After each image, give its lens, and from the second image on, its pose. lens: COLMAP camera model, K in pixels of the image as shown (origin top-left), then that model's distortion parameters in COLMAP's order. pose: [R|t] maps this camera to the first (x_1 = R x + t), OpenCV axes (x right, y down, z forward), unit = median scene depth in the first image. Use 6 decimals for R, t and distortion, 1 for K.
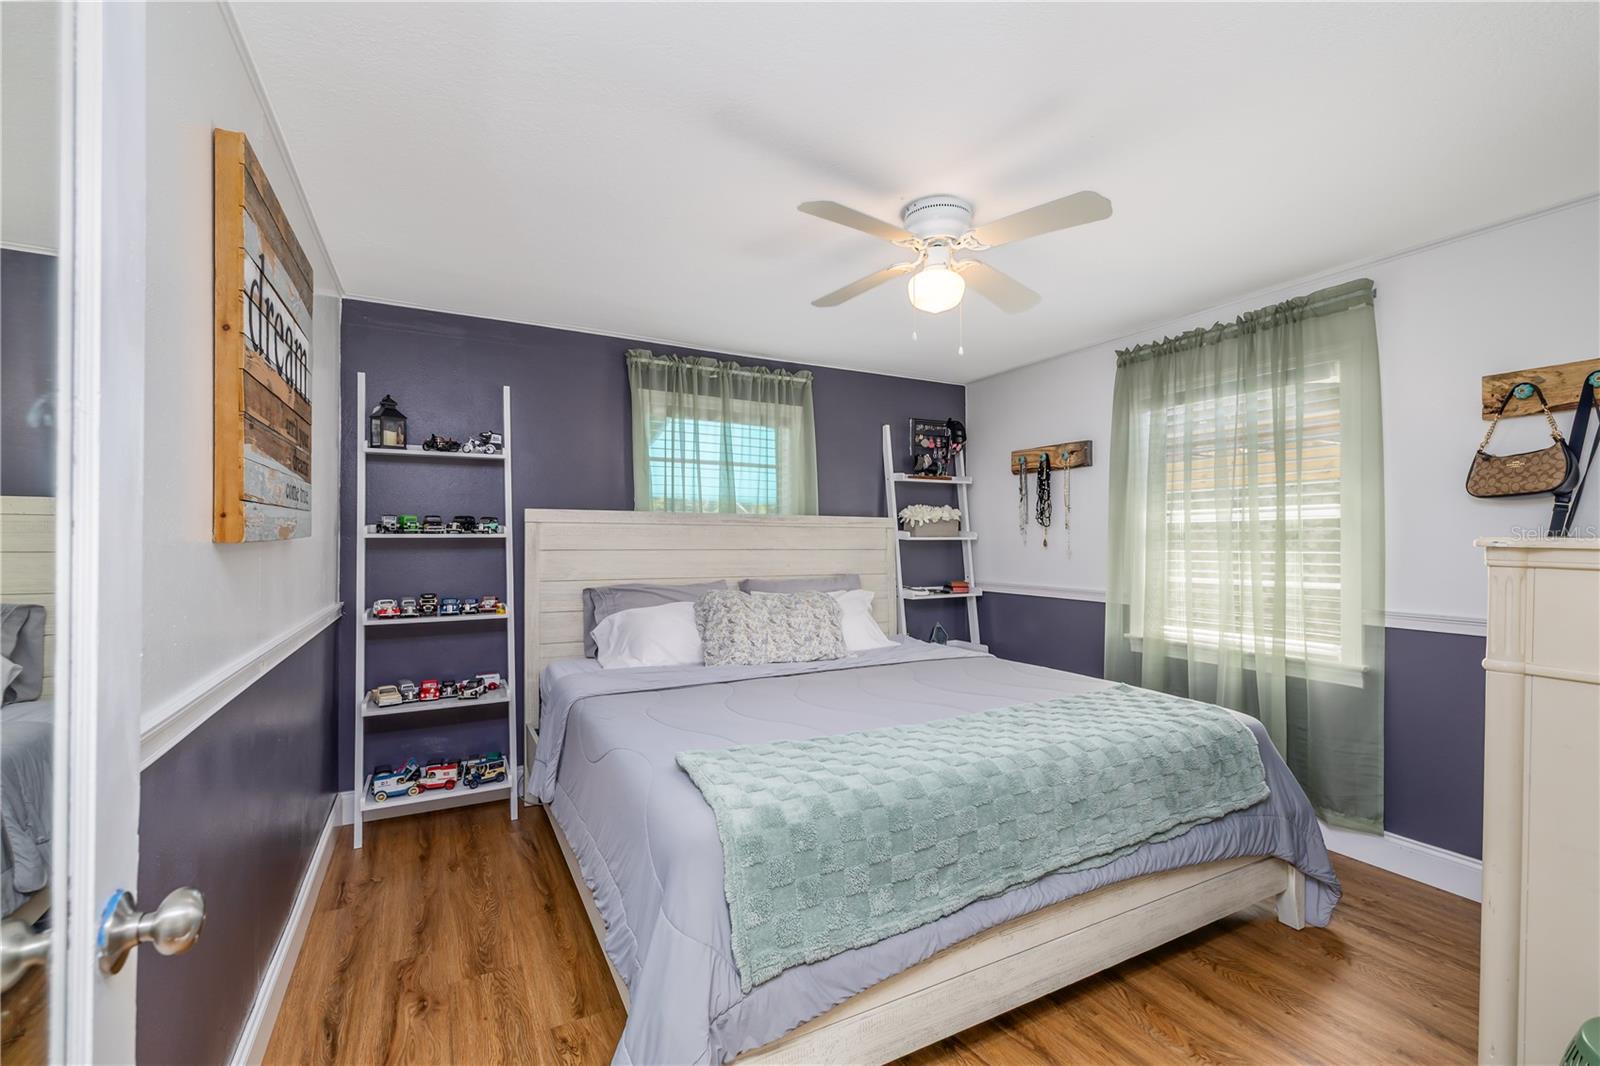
lens RADIAL K [[679.8, 0, 788.5], [0, 679.8, 542.0], [0, 0, 1]] dist [0.003876, -0.000053]
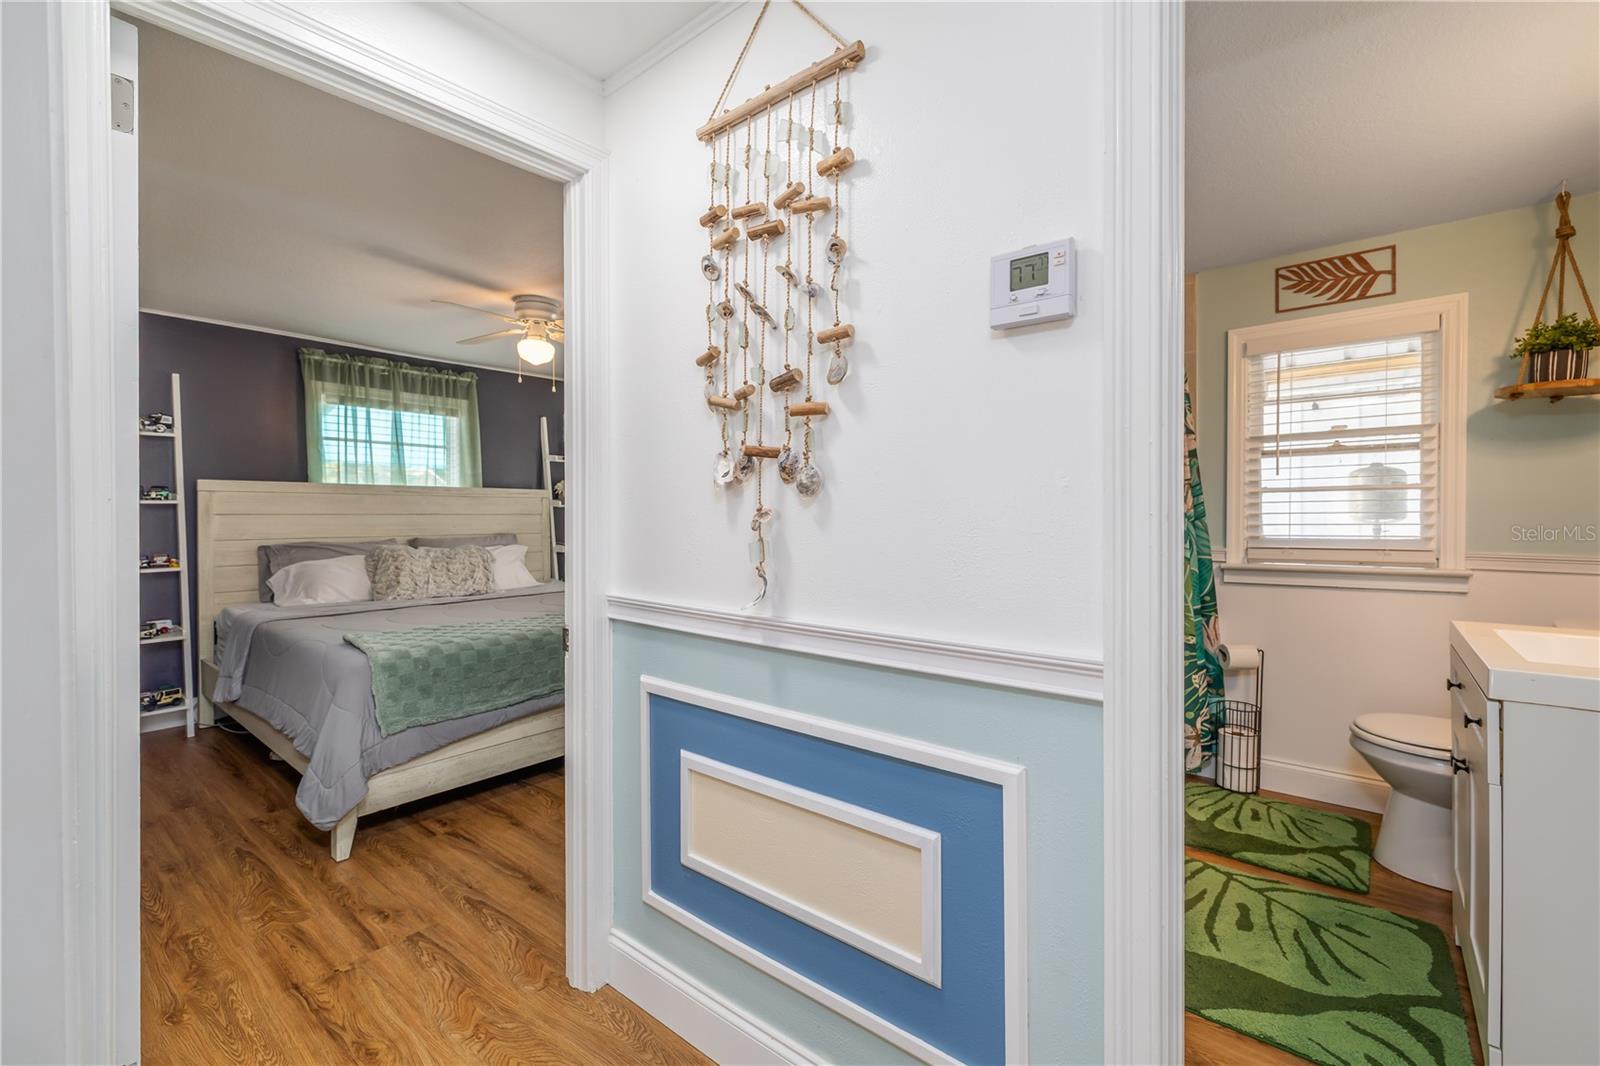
lens RADIAL K [[679.8, 0, 794.3], [0, 679.8, 516.5], [0, 0, 1]] dist [0.003876, -0.000053]
pose [[0.919469, -0.002995, 0.393152, 0.101413], [-0.000813, 0.999954, 0.009519, 0.003245], [-0.393163, -0.009072, 0.919424, -0.500218]]
